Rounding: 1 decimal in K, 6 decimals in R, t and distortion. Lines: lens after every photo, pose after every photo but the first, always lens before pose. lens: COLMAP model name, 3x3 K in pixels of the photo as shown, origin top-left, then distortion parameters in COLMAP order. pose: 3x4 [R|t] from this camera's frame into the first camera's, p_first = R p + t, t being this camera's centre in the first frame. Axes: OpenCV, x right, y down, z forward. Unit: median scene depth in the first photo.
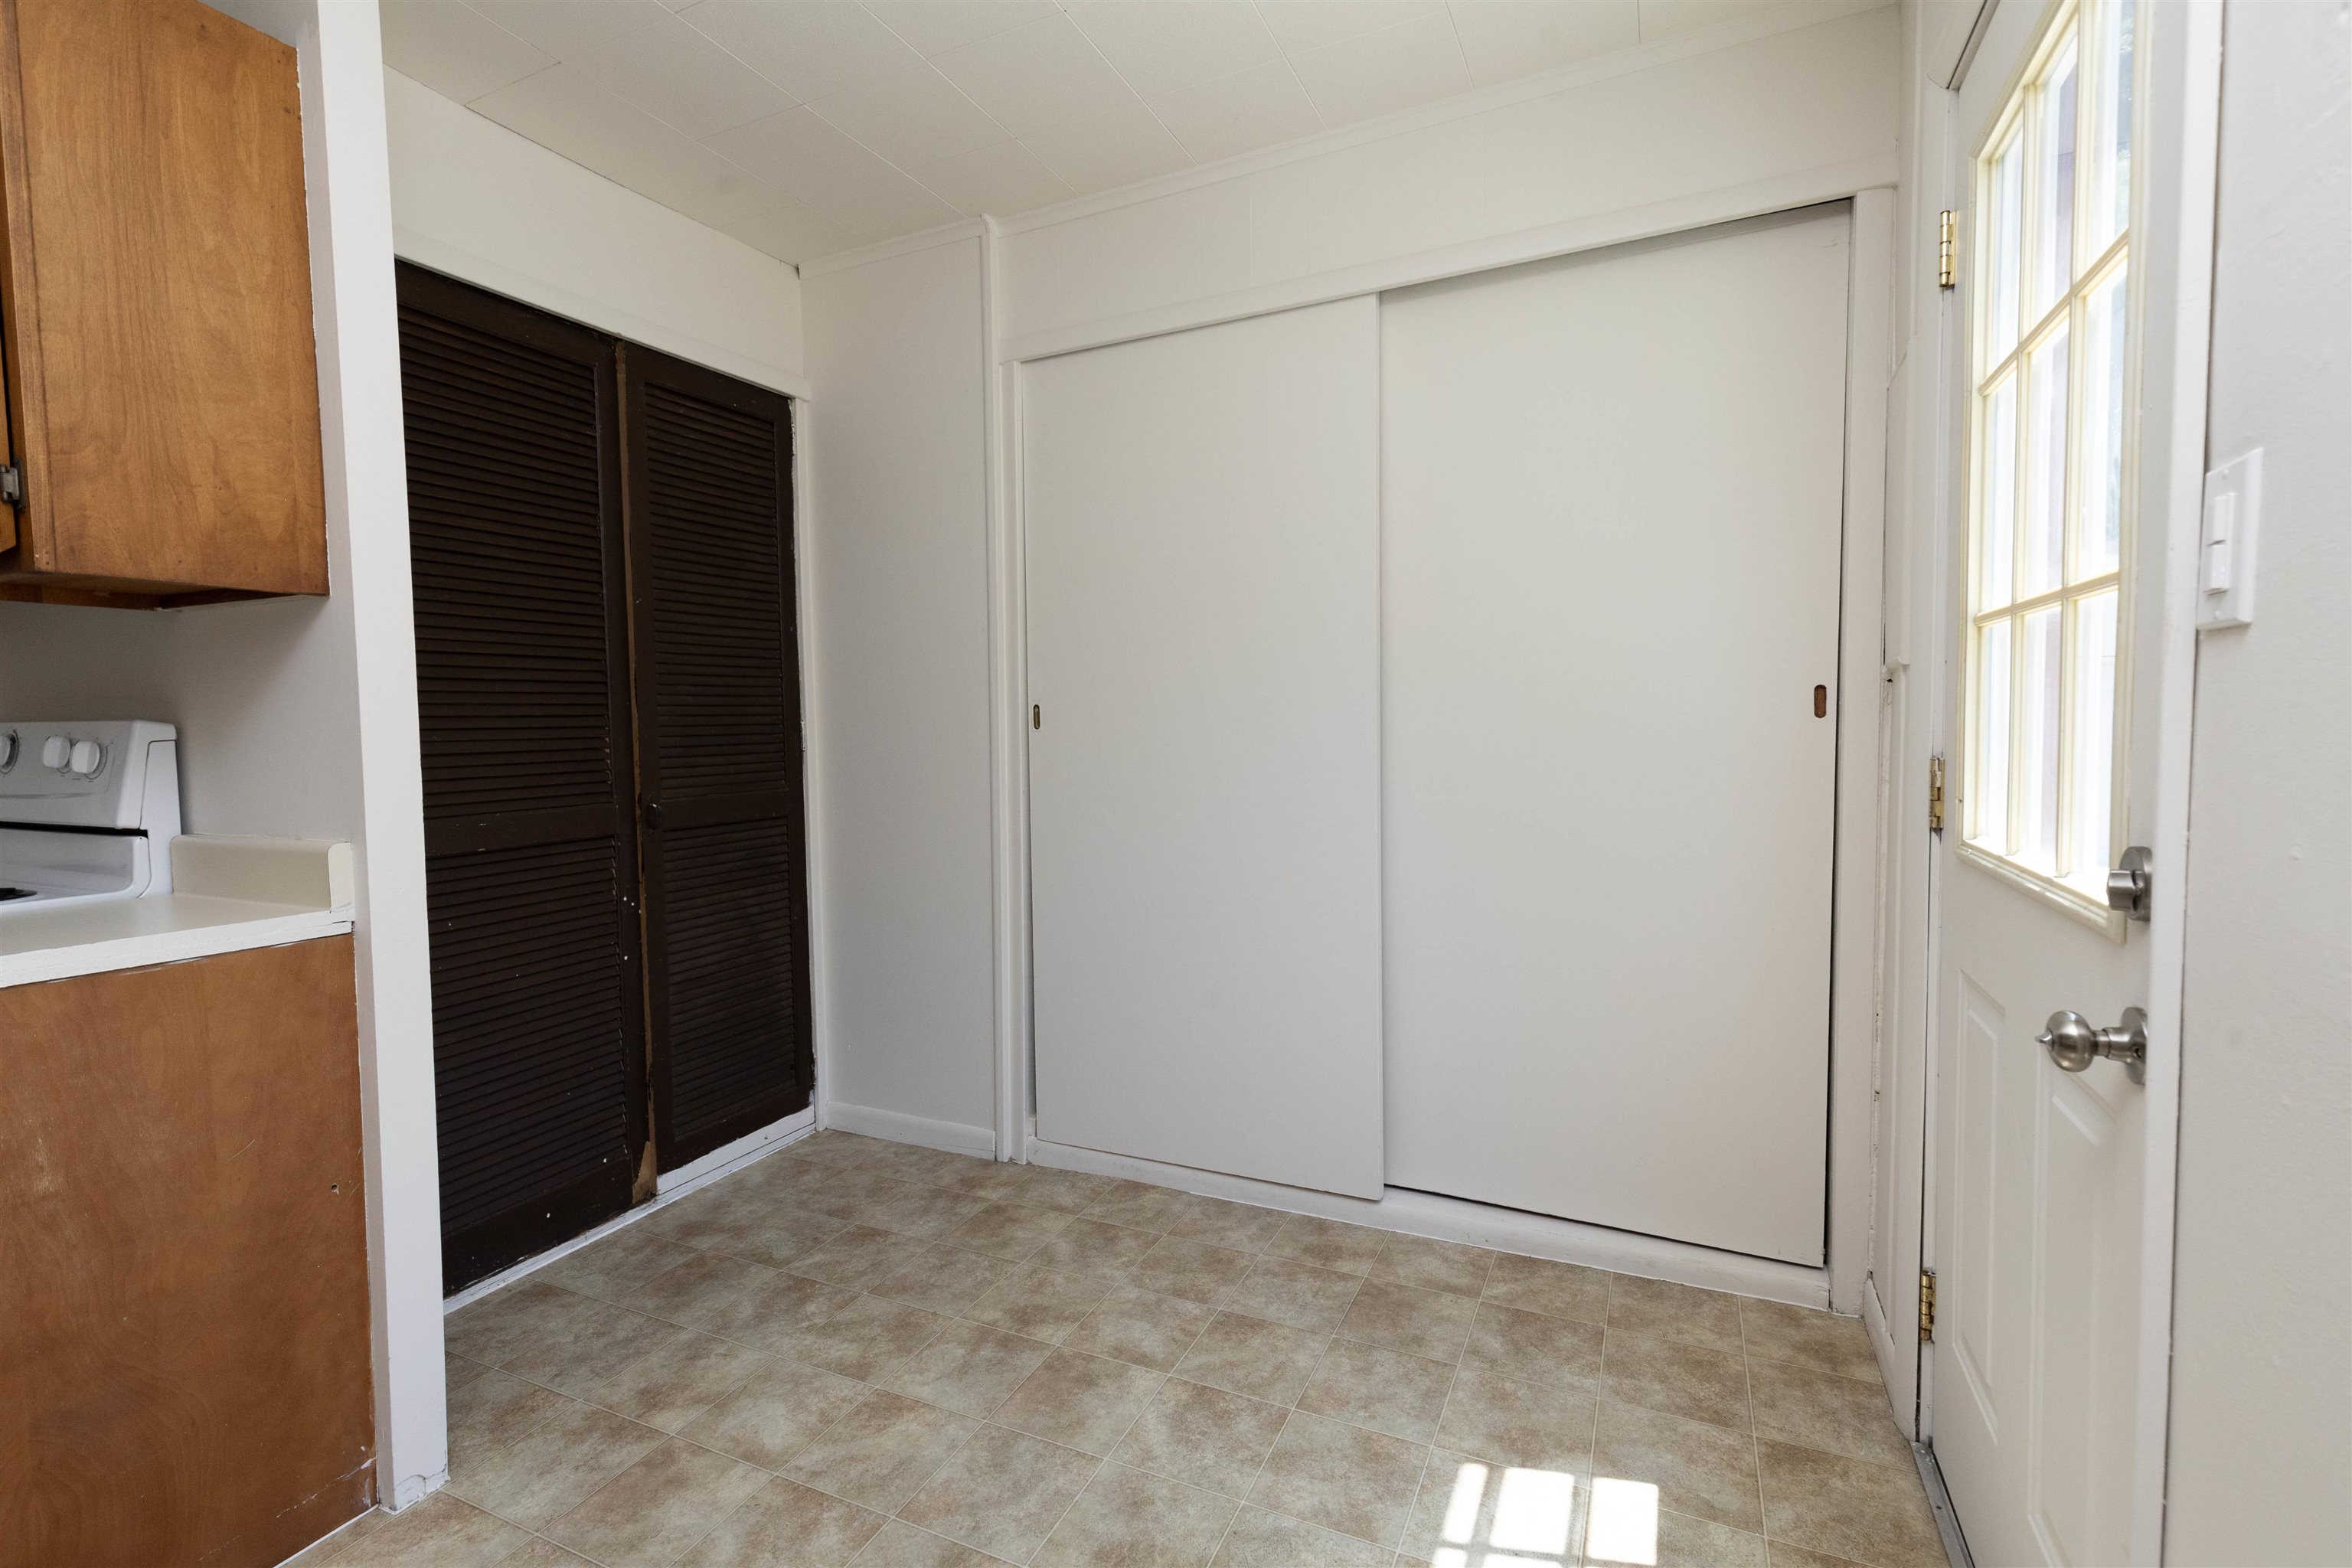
lens RADIAL K [[1045.5, 0, 1173.8], [0, 1045.5, 785.5], [0, 0, 1]] dist [0.005379, -0.001403]
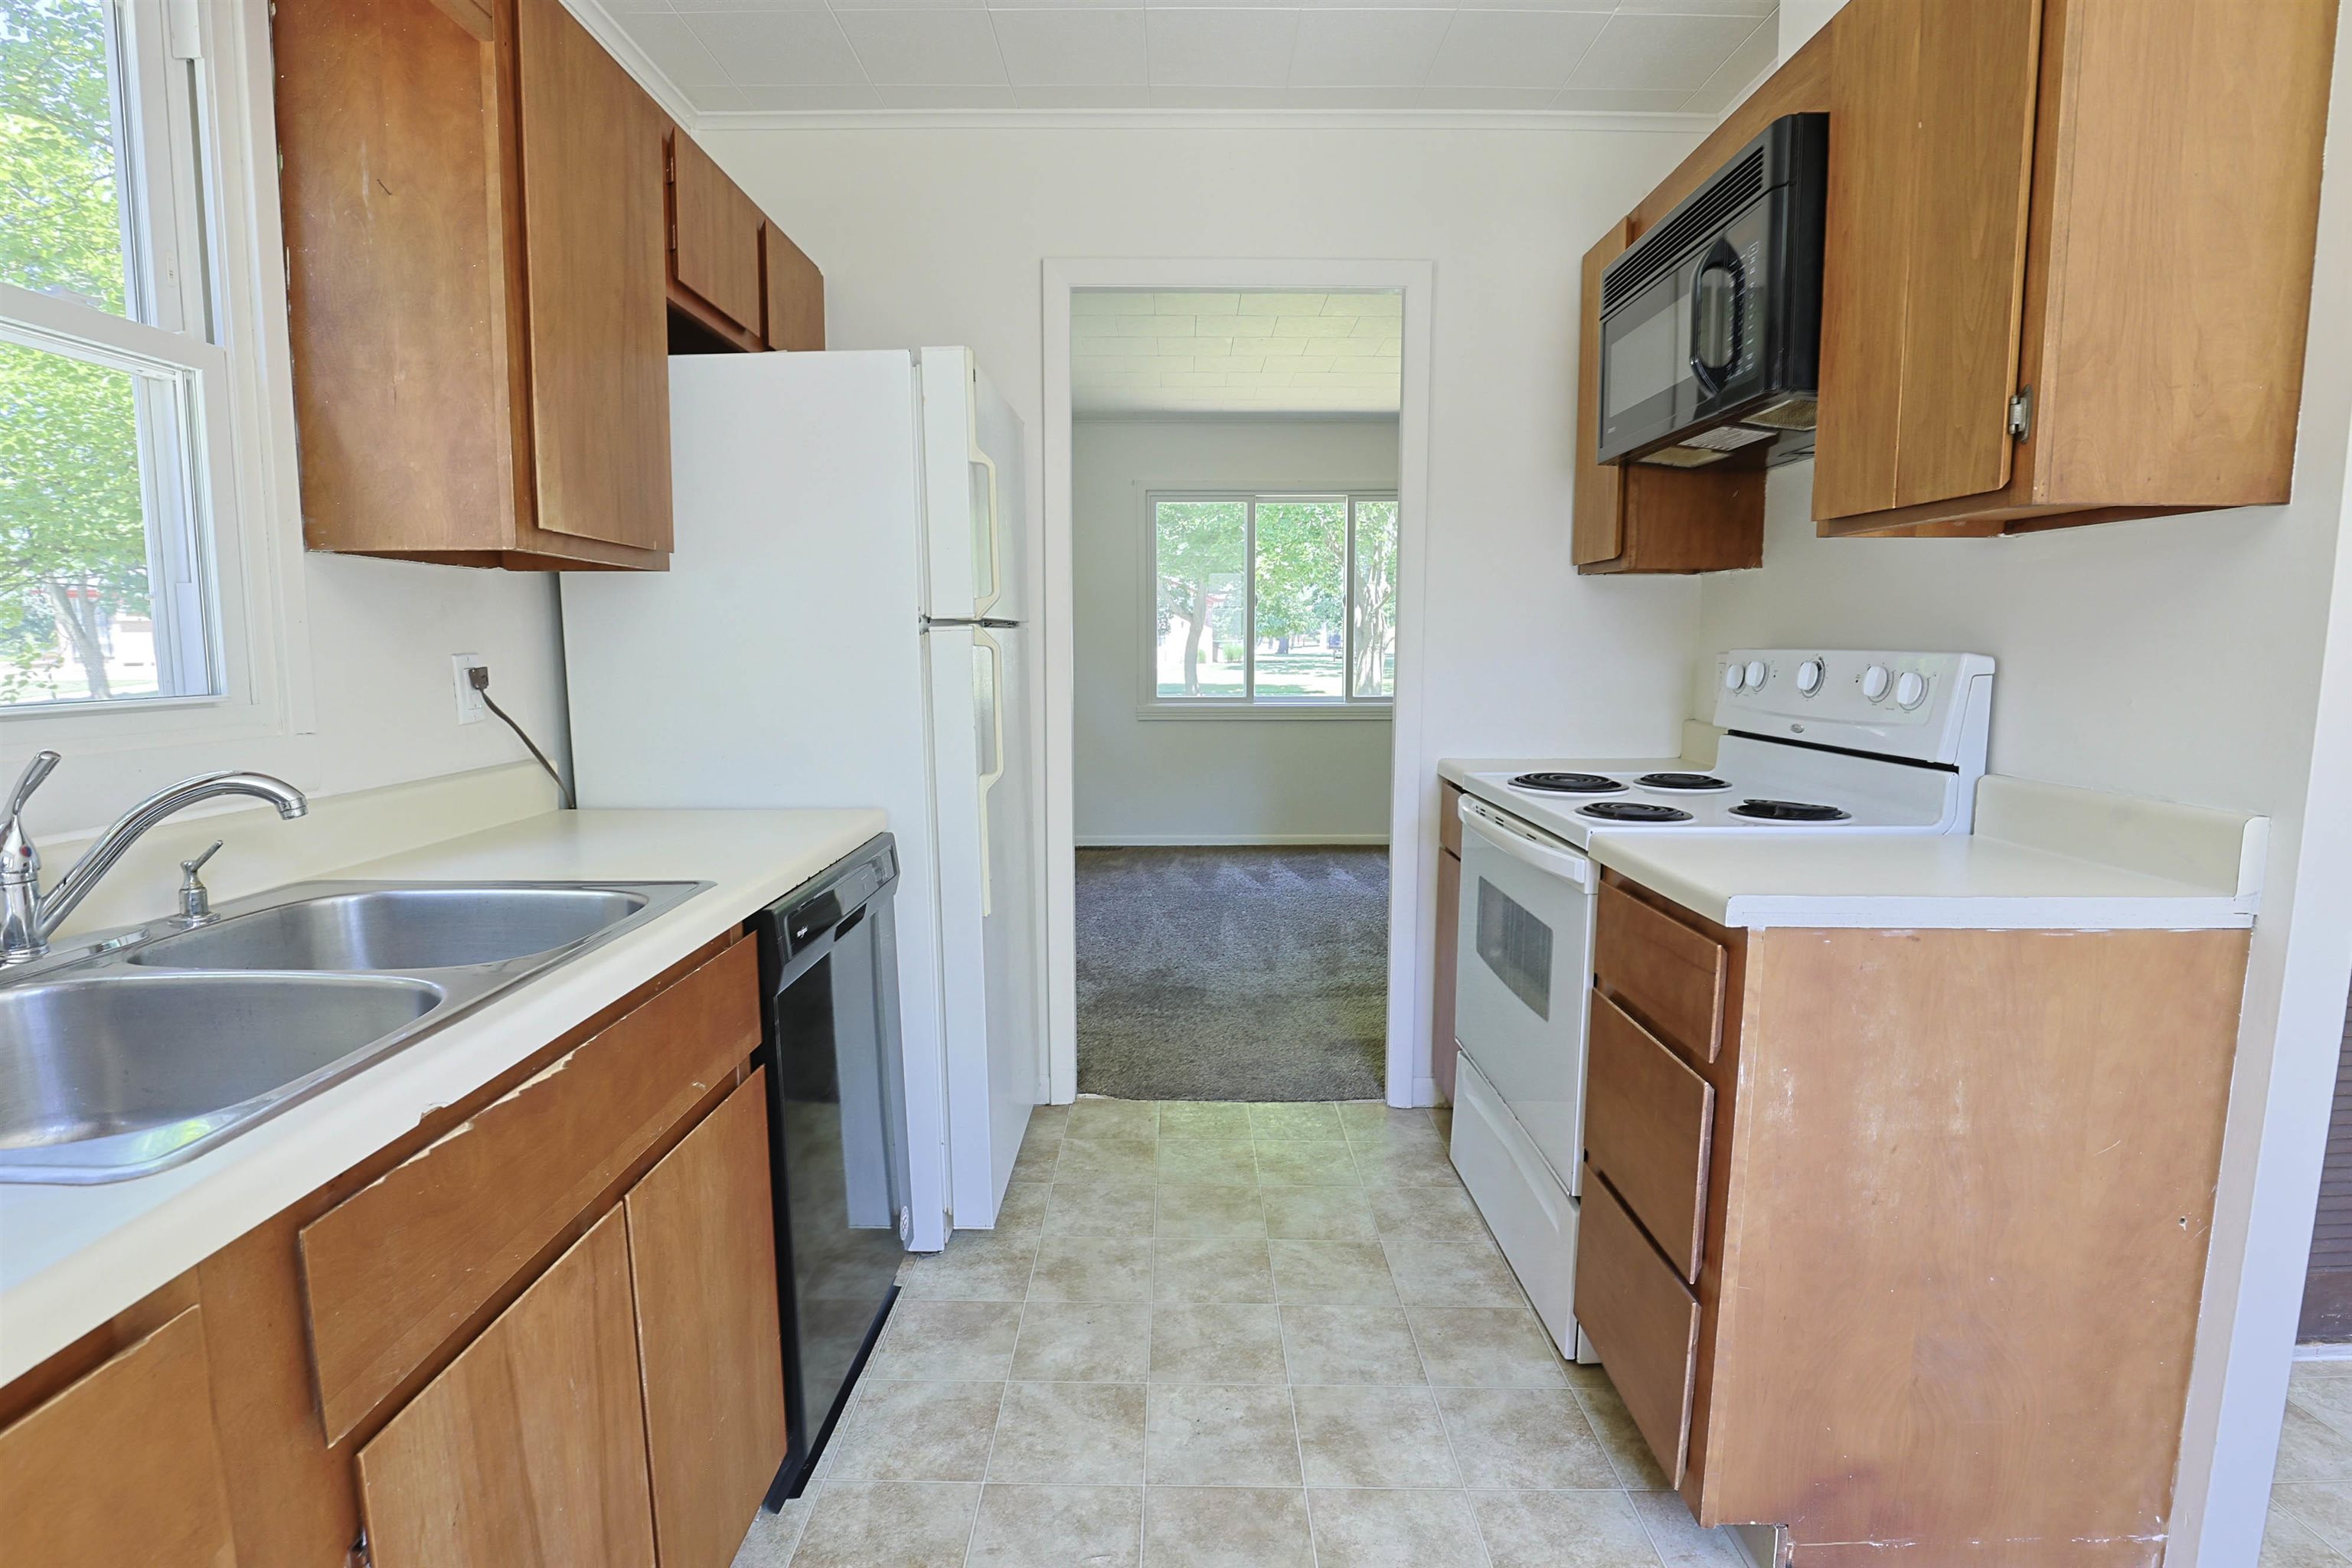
lens RADIAL K [[1143.1, 0, 1149.7], [0, 1143.1, 795.1], [0, 0, 1]] dist [-0.030805, 0.002339]
pose [[0.399023, 0.130326, -0.907632, -0.333920], [-0.052601, 0.991471, 0.119239, -0.016781], [0.915431, 0.000164, 0.402475, -0.106101]]
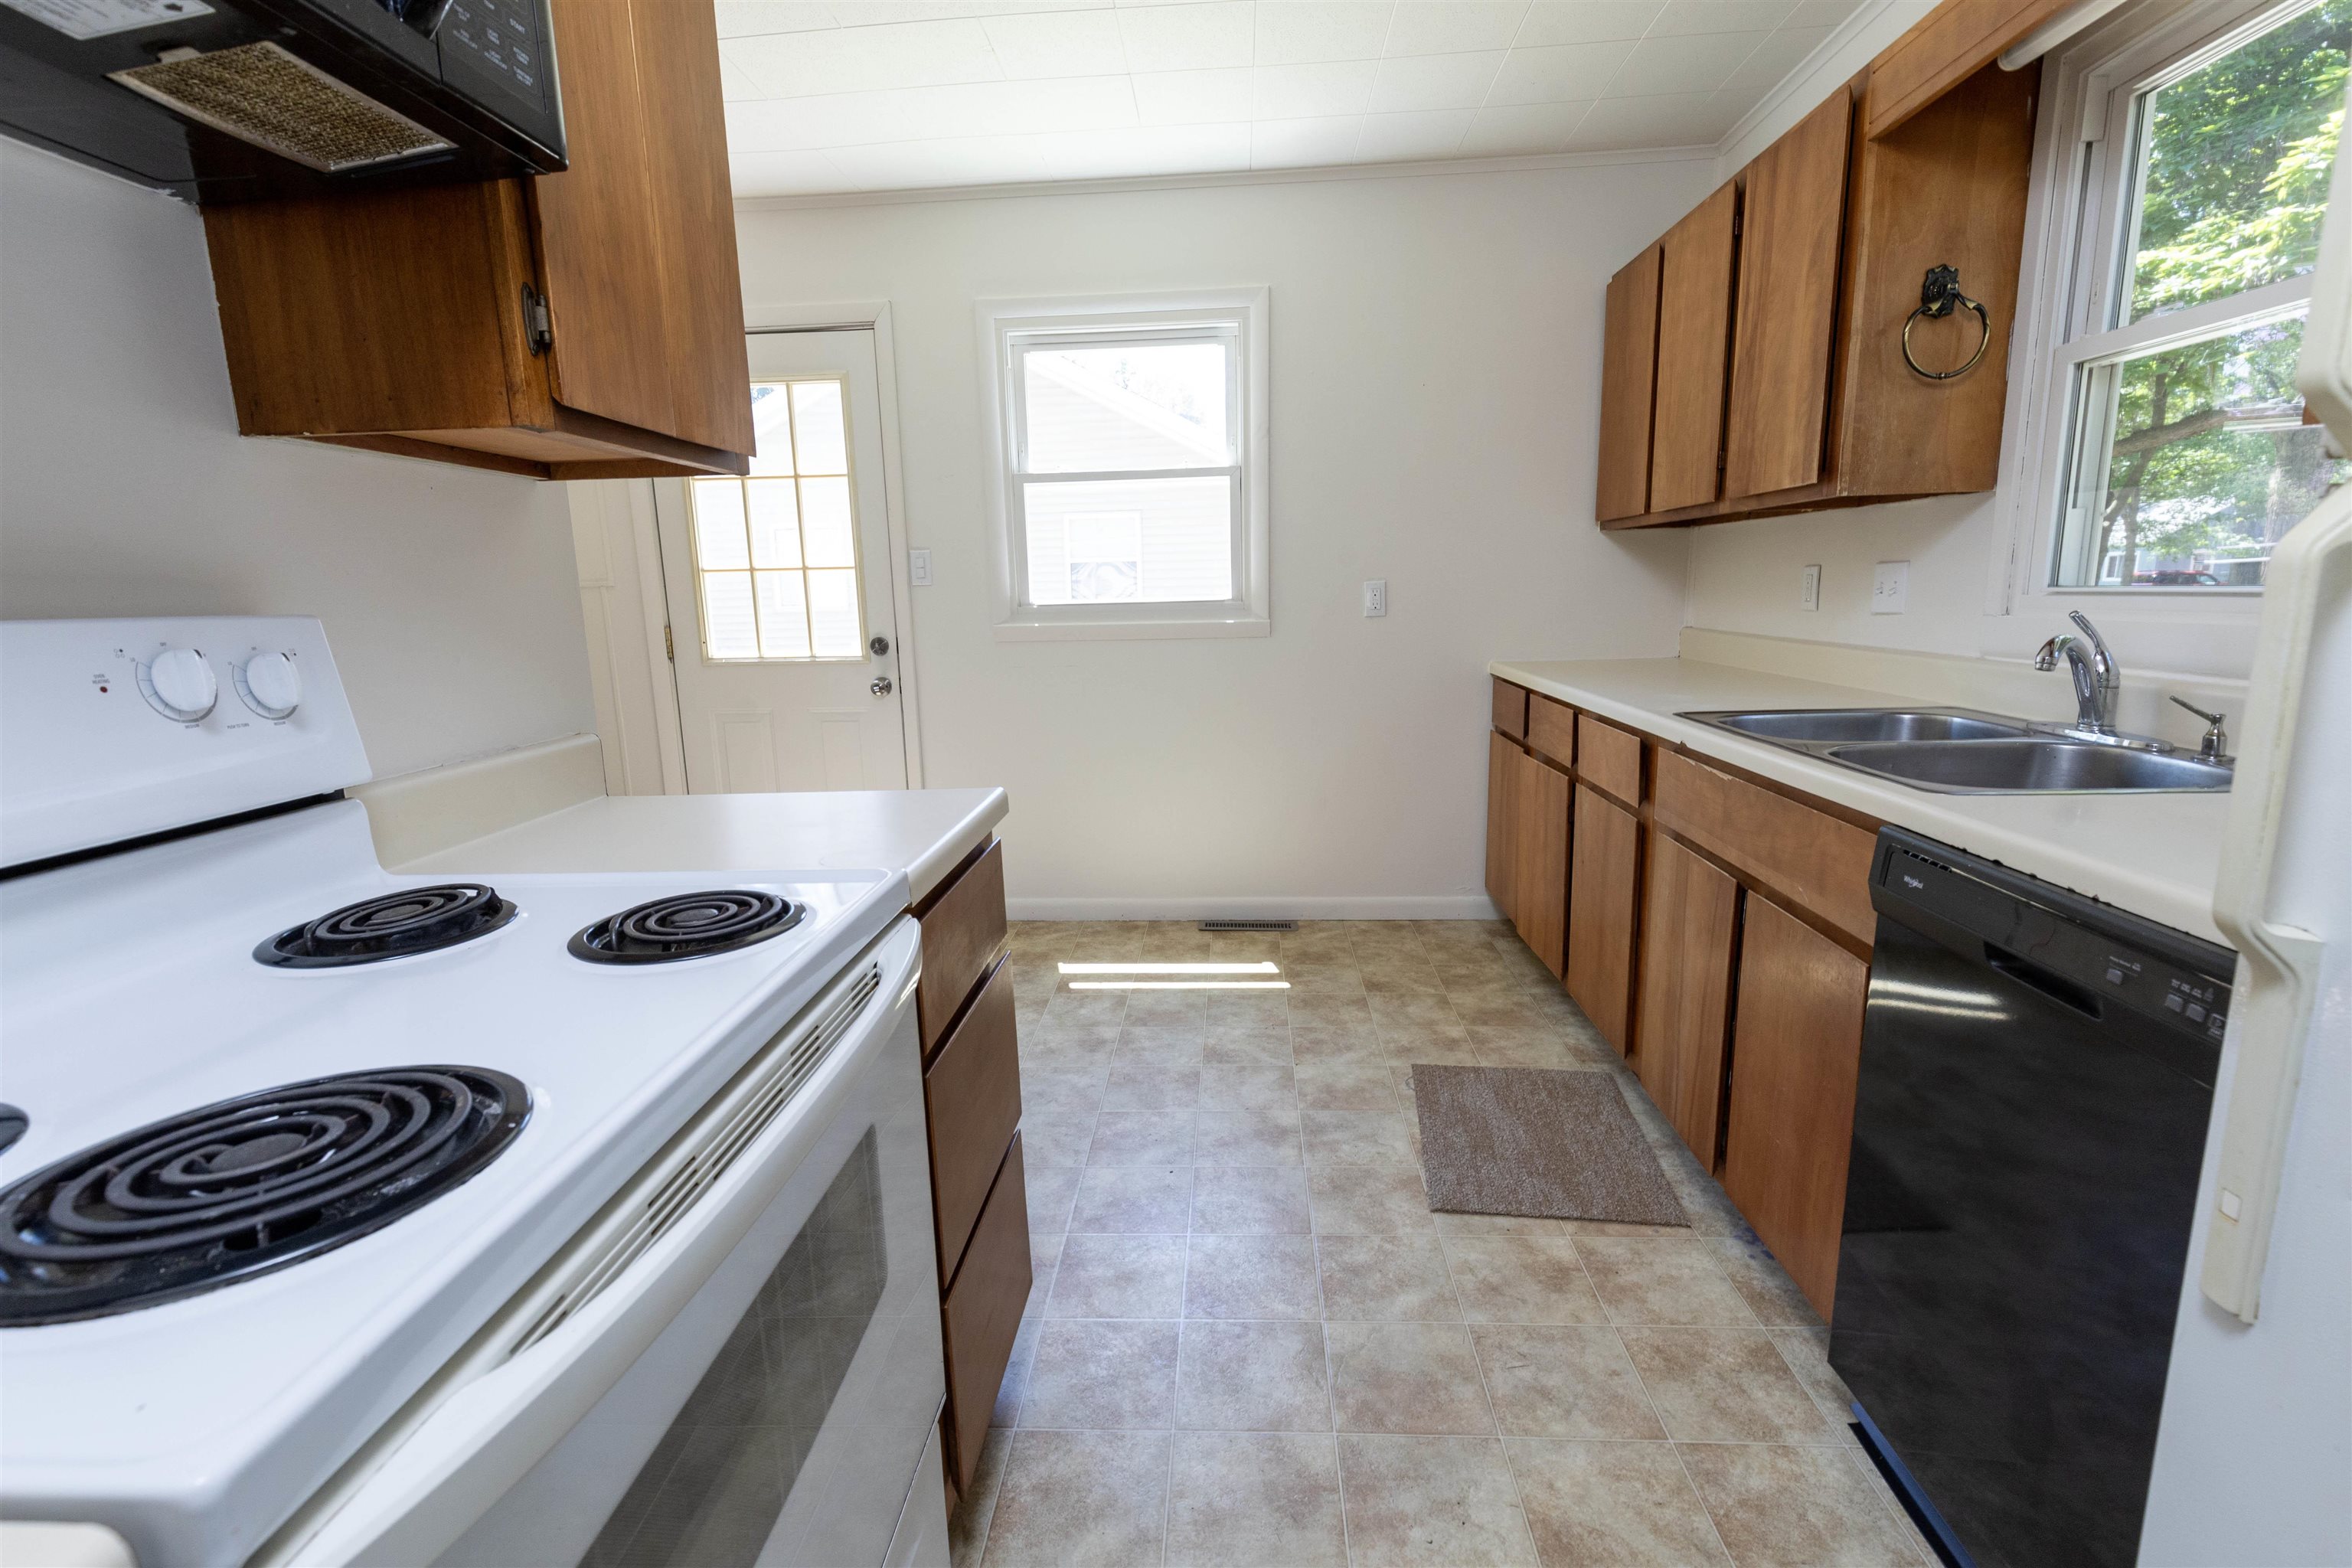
lens RADIAL K [[1045.5, 0, 1164.8], [0, 1045.5, 782.2], [0, 0, 1]] dist [0.005379, -0.001403]
pose [[-0.358388, -0.152446, 0.921042, -1.772175], [0.085308, 0.977102, 0.194919, -0.046256], [-0.929667, 0.148429, -0.337177, 0.761848]]
